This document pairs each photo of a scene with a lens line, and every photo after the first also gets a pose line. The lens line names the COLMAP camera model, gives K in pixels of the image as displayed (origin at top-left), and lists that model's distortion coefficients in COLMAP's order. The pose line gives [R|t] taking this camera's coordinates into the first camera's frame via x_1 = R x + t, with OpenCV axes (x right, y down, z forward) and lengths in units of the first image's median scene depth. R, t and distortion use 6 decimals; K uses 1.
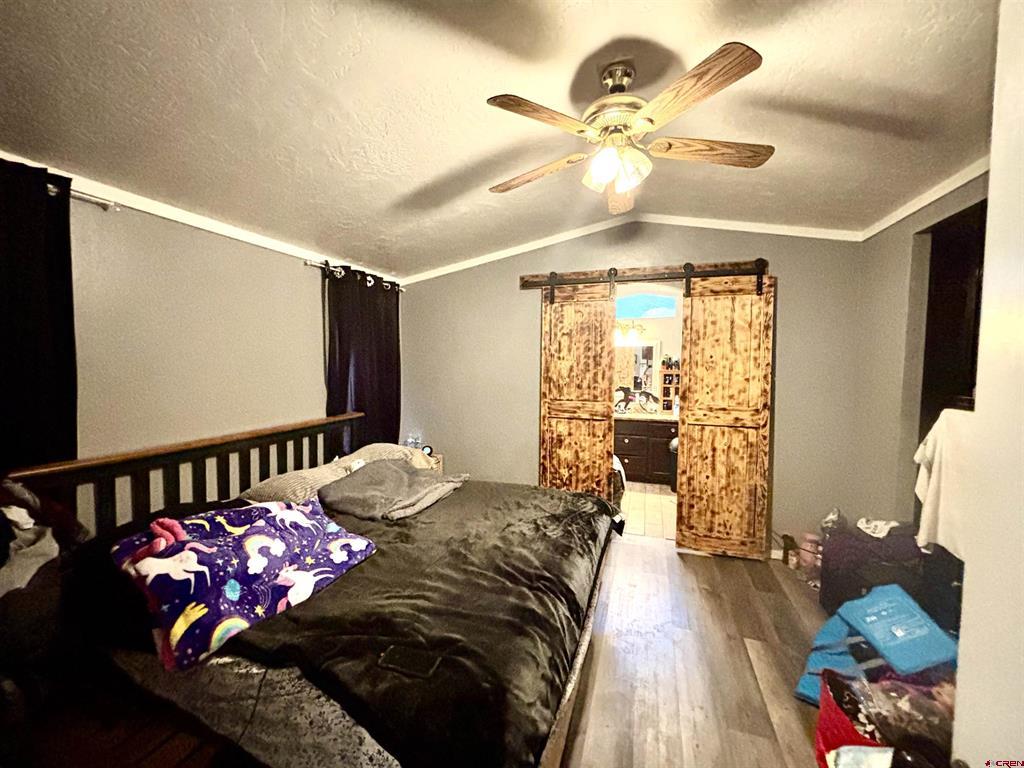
lens RADIAL K [[410.0, 0, 511.1], [0, 410.0, 378.5], [0, 0, 1]] dist [-0.000700, -0.000034]
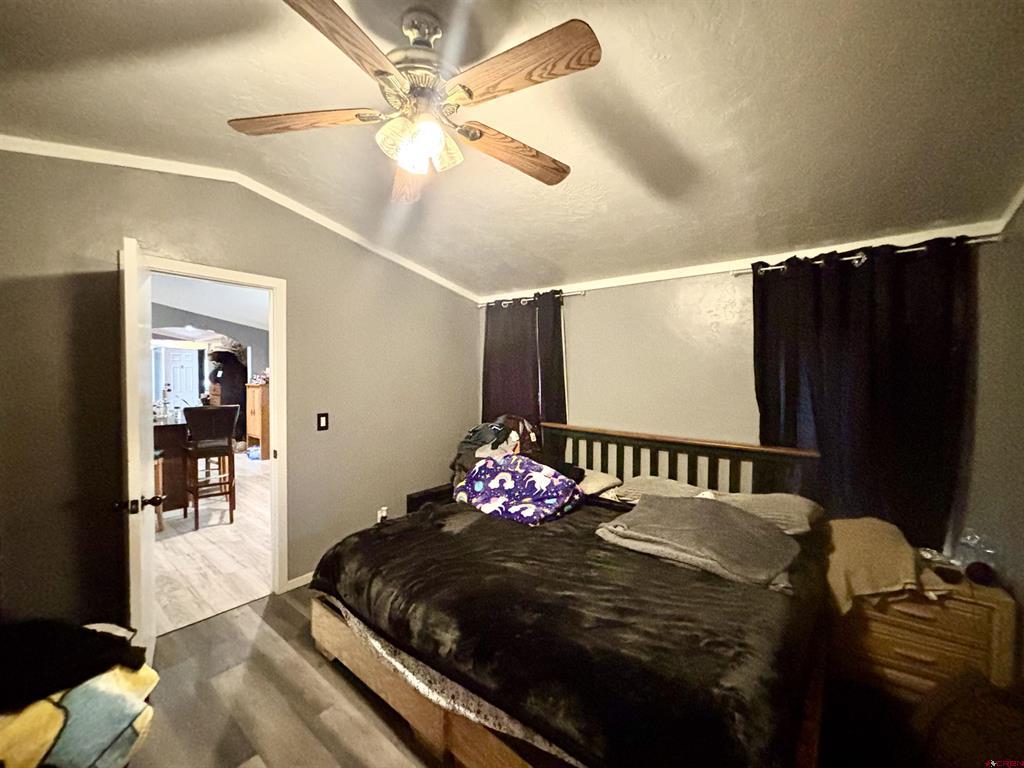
lens RADIAL K [[410.0, 0, 512.6], [0, 410.0, 381.1], [0, 0, 1]] dist [-0.000700, -0.000034]
pose [[-0.340182, 0.016994, -0.940206, 0.779819], [-0.050290, 0.998077, 0.036235, -0.064501], [0.939014, 0.059609, -0.338674, 1.186822]]
